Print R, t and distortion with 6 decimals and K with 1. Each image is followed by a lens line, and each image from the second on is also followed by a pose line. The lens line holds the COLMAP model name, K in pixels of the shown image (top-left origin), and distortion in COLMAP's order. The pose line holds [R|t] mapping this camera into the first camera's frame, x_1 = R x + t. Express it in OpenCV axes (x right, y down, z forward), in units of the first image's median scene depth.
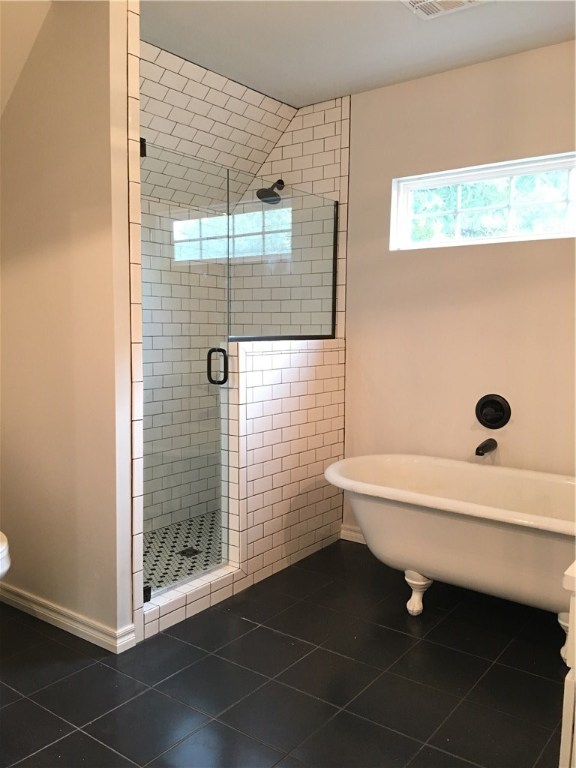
lens RADIAL K [[642.8, 0, 288.0], [0, 642.8, 384.0], [0, 0, 1]] dist [0.105777, -0.160976]
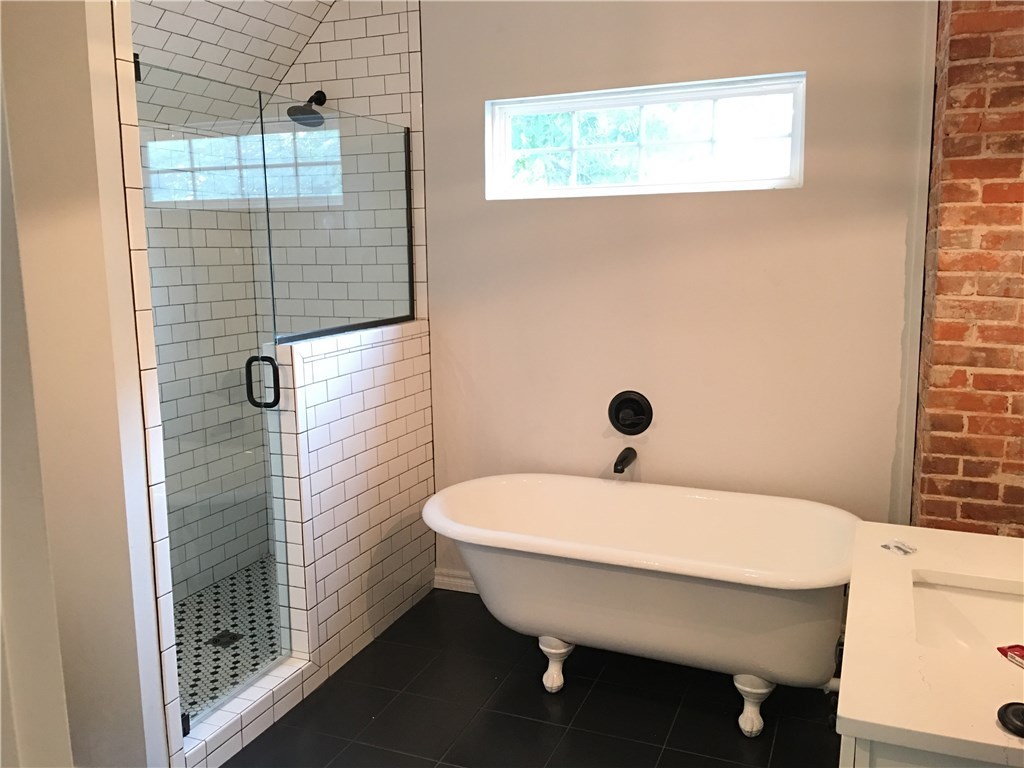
lens RADIAL K [[857.1, 0, 512.0], [0, 857.1, 384.0], [0, 0, 1]] dist [0.105777, -0.160976]
pose [[0.968183, -0.060816, 0.242742, -0.065821], [0.044641, 0.996434, 0.071593, -0.068650], [-0.246231, -0.058479, 0.967445, 0.037318]]
